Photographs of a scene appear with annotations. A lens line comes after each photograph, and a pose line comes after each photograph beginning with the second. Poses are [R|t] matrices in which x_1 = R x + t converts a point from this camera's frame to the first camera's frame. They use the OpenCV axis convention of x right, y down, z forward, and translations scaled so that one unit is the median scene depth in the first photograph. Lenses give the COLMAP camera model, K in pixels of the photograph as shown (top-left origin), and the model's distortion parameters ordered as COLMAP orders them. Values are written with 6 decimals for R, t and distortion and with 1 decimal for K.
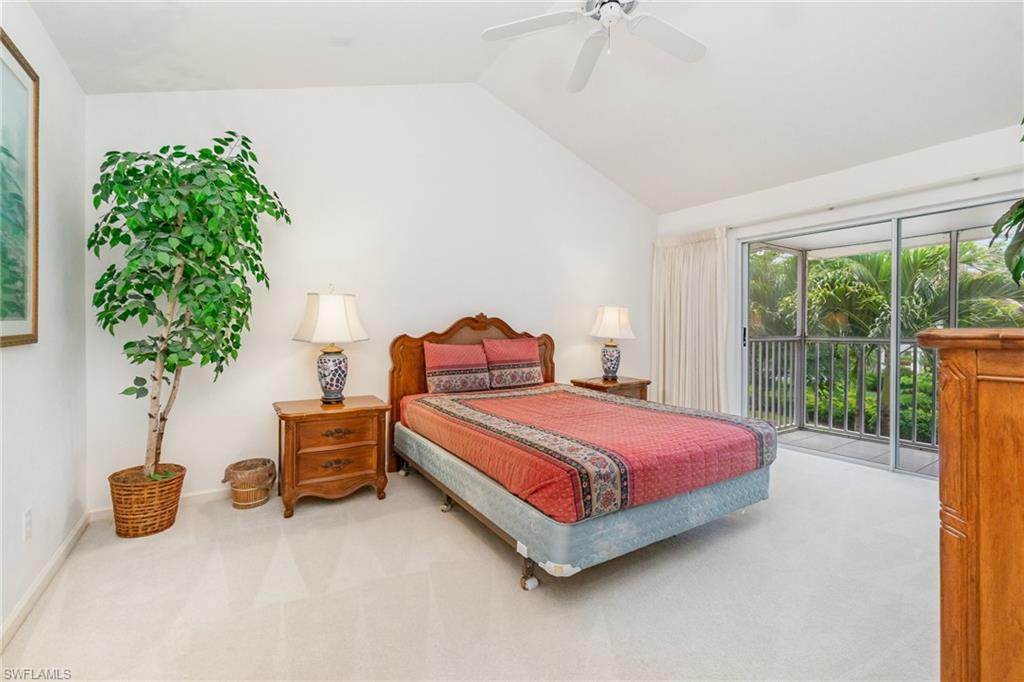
lens RADIAL K [[444.3, 0, 510.5], [0, 444.3, 328.5], [0, 0, 1]] dist [-0.000687, 0.000027]
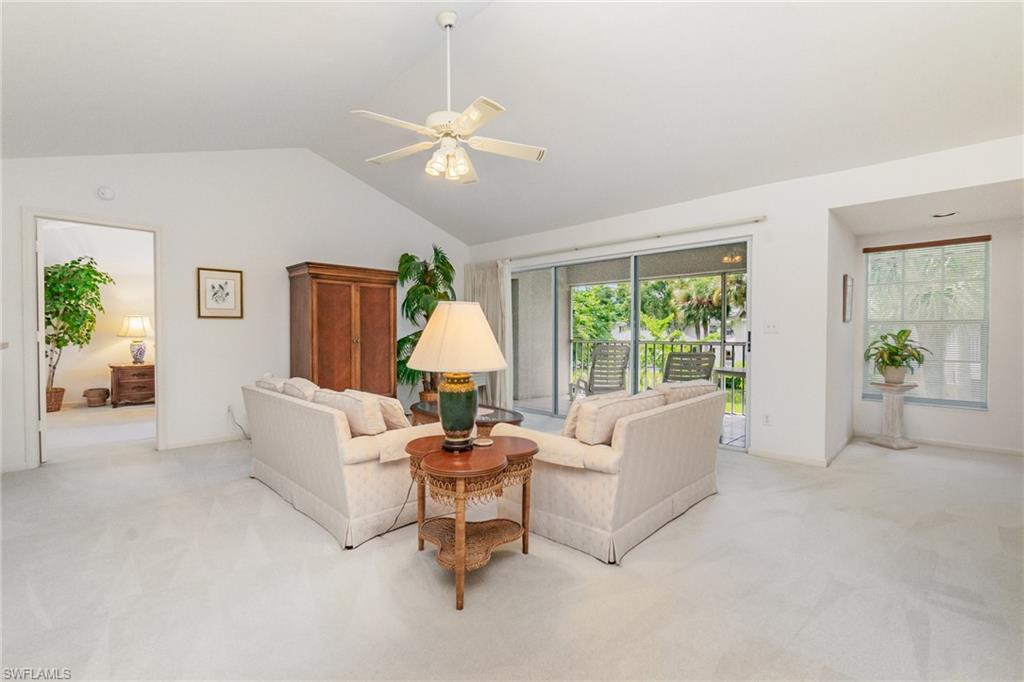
lens RADIAL K [[437.9, 0, 515.5], [0, 437.9, 342.2], [0, 0, 1]] dist [-0.003796, -0.000690]
pose [[0.972956, -0.004776, 0.230941, 1.101080], [-0.000364, 0.999753, 0.022206, 0.006550], [-0.230990, -0.021690, 0.972714, -1.857684]]
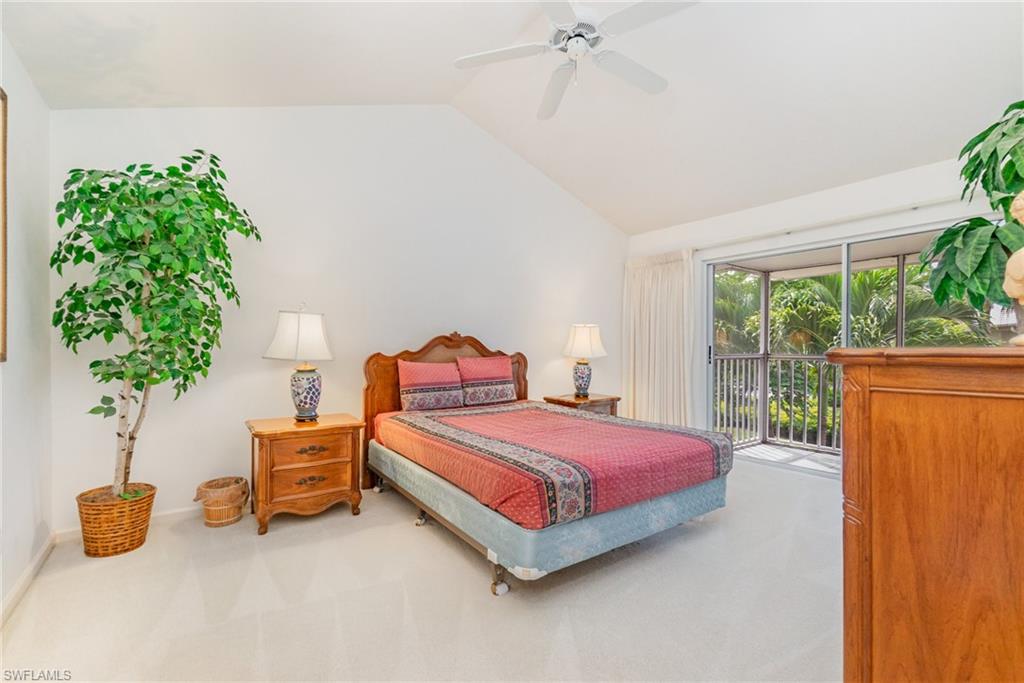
lens RADIAL K [[453.0, 0, 514.8], [0, 453.0, 355.3], [0, 0, 1]] dist [0.001003, 0.000315]
pose [[0.998324, -0.001785, 0.057842, 0.014419], [0.000645, 0.999805, 0.019727, -0.001284], [-0.057866, -0.019657, 0.998131, -0.056043]]
